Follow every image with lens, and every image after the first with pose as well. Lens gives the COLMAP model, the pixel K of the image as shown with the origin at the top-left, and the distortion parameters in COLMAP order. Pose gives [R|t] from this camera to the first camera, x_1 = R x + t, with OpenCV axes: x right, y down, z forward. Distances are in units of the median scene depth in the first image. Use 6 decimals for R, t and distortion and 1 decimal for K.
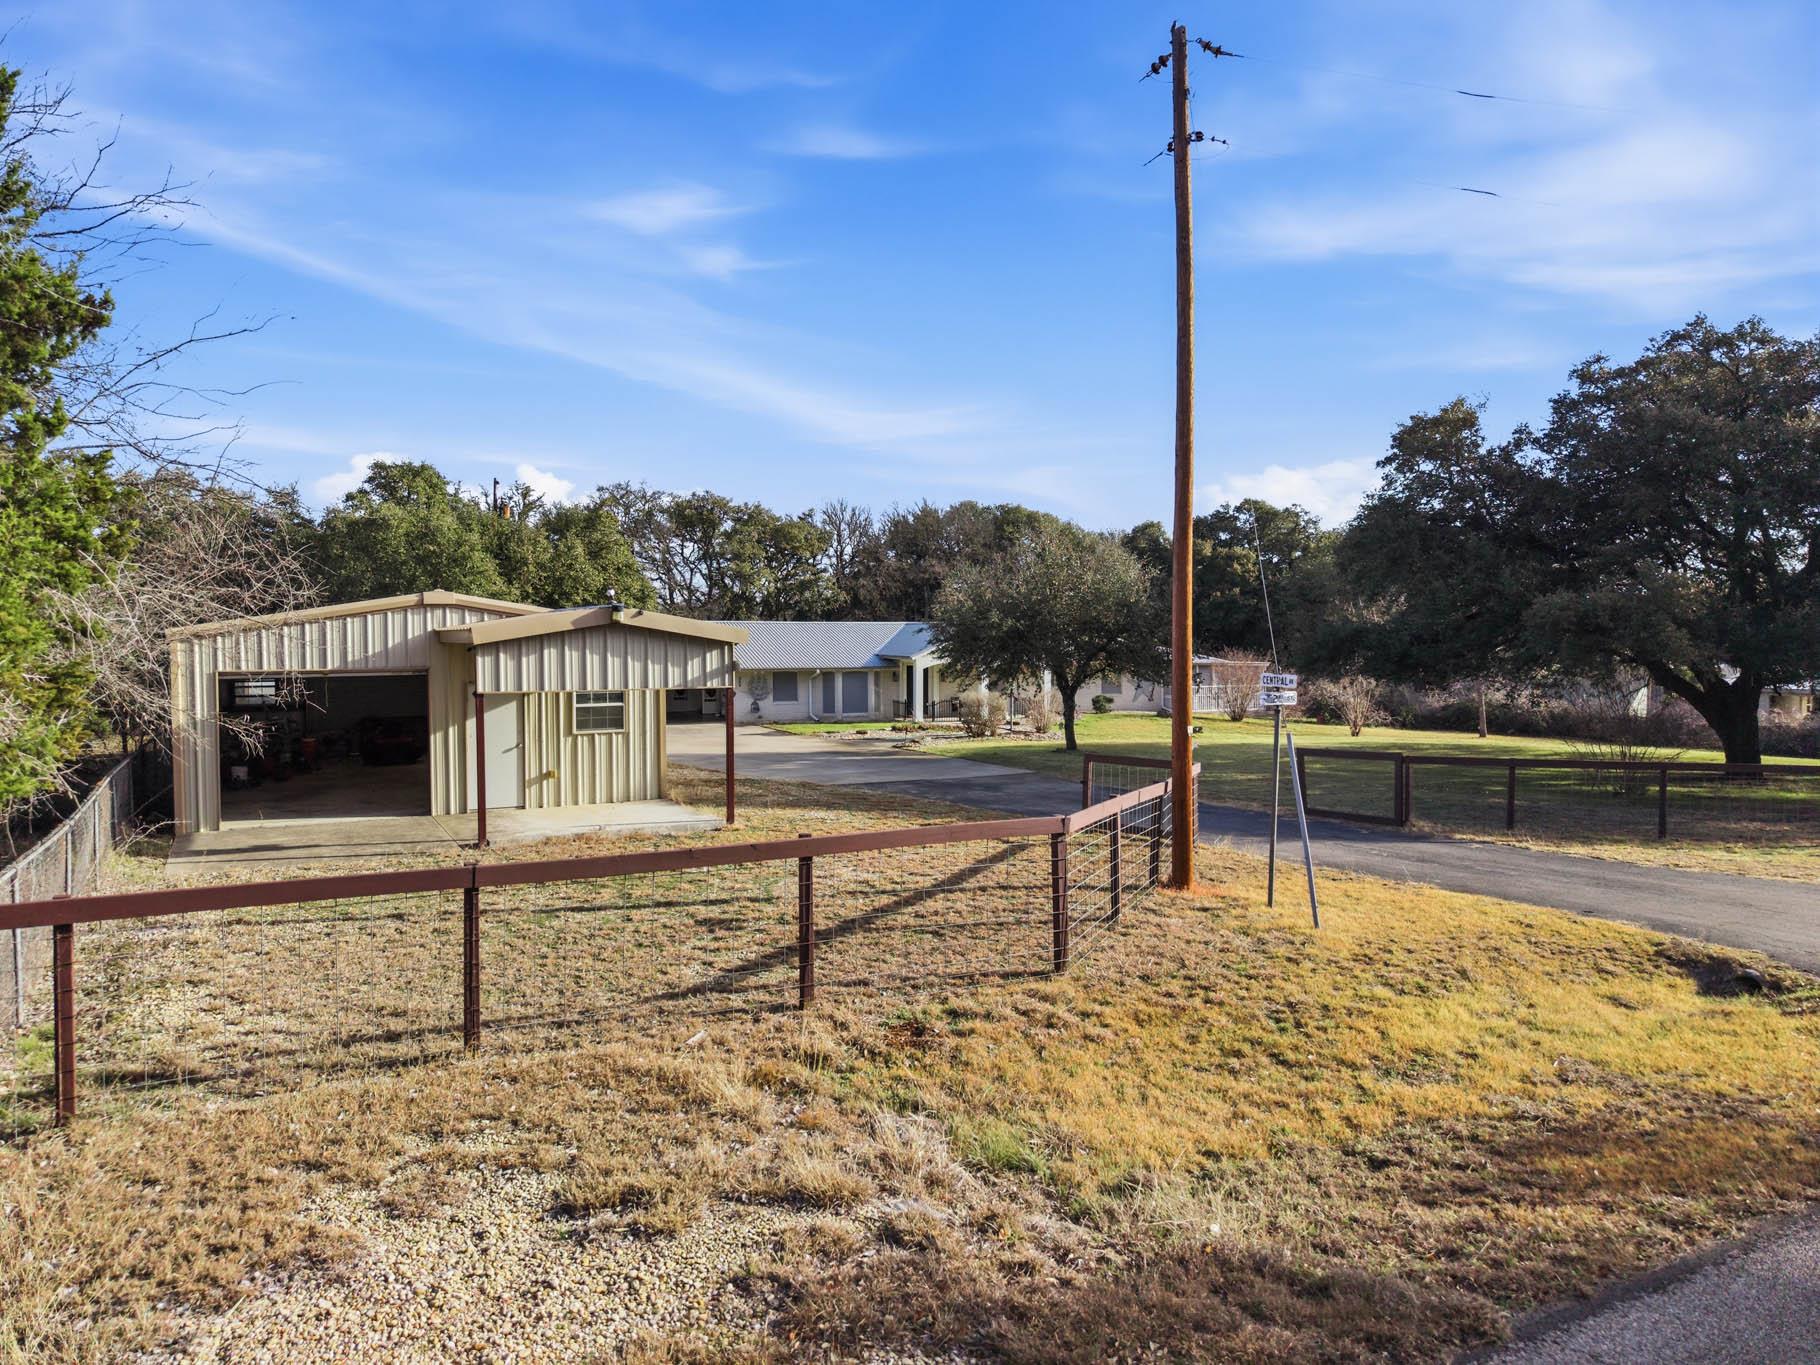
lens RADIAL K [[1247.6, 0, 897.5], [0, 1247.6, 691.2], [0, 0, 1]] dist [0.005616, -0.029034]
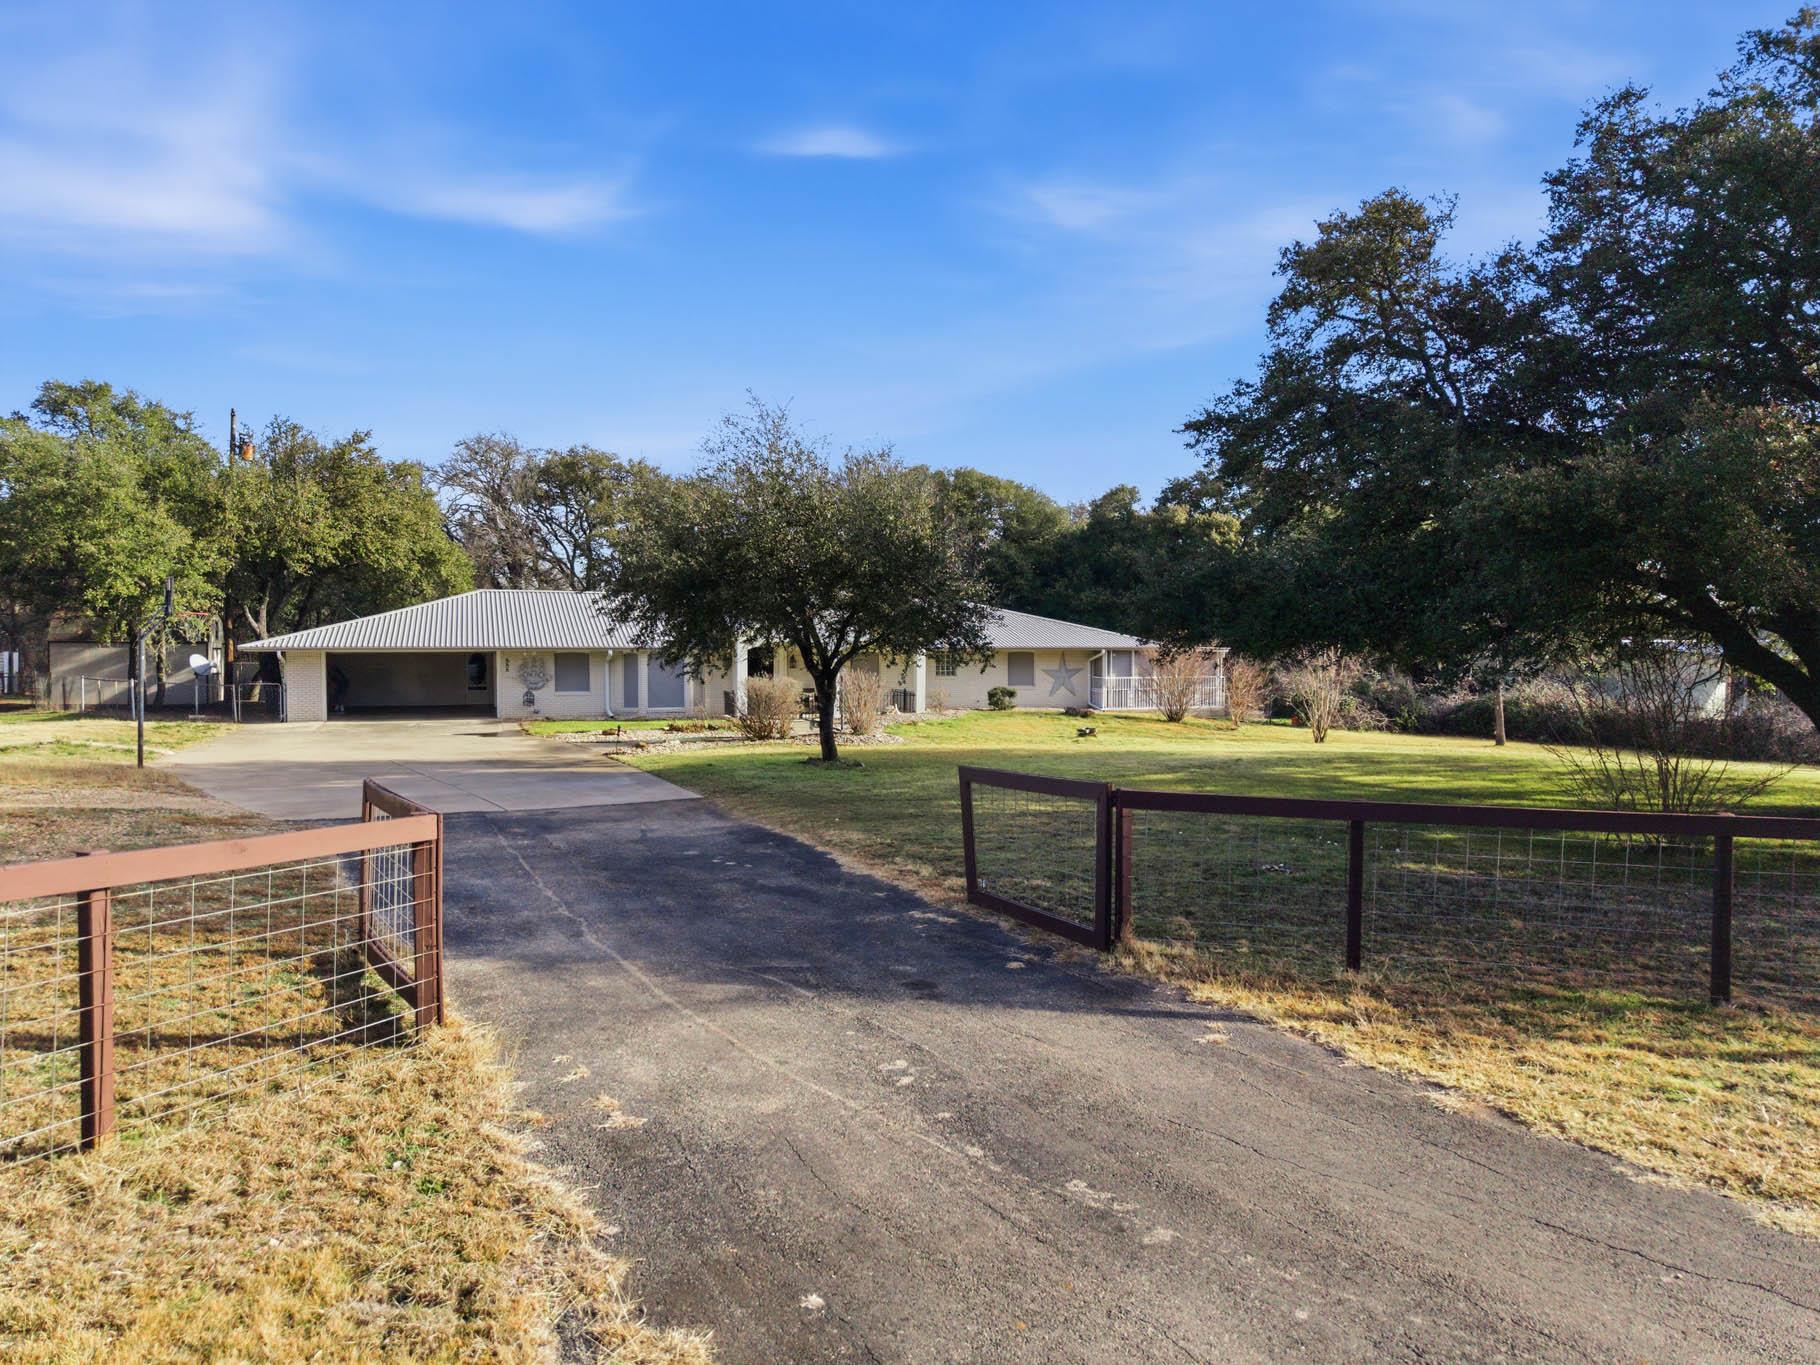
lens RADIAL K [[1242.1, 0, 910.0], [0, 1242.1, 682.5], [0, 0, 1]] dist [-0.006873, -0.002879]
pose [[0.999034, 0.005911, -0.043556, 0.153014], [-0.006301, 0.999941, -0.008839, 0.008192], [0.043501, 0.009105, 0.999012, 0.246158]]
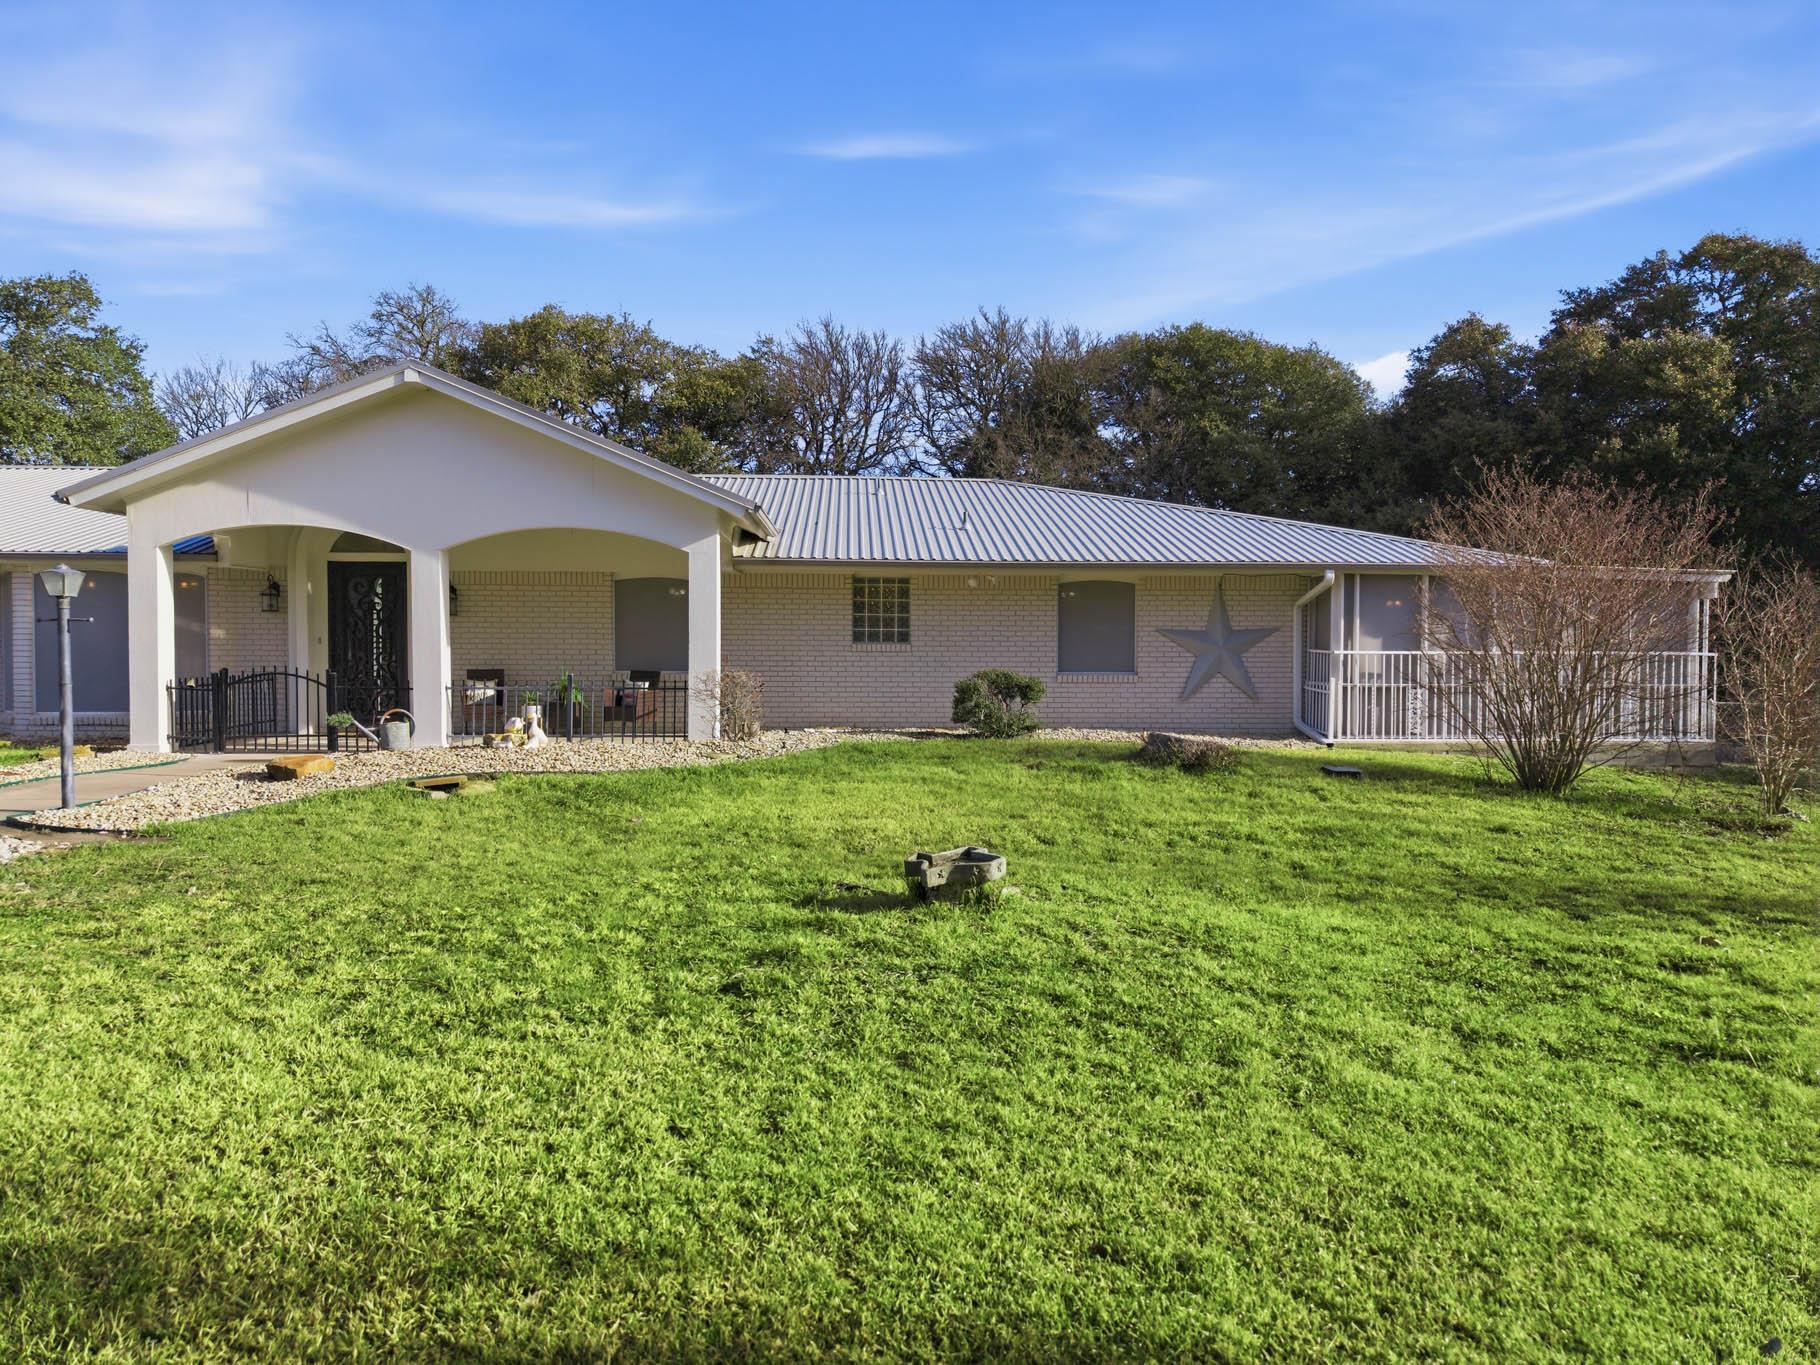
lens RADIAL K [[1247.6, 0, 897.5], [0, 1247.6, 691.2], [0, 0, 1]] dist [0.005616, -0.029034]
pose [[0.941349, 0.016972, -0.337008, 0.254451], [-0.021879, 0.999703, -0.010768, 0.011806], [0.336725, 0.017510, 0.941440, 0.800817]]
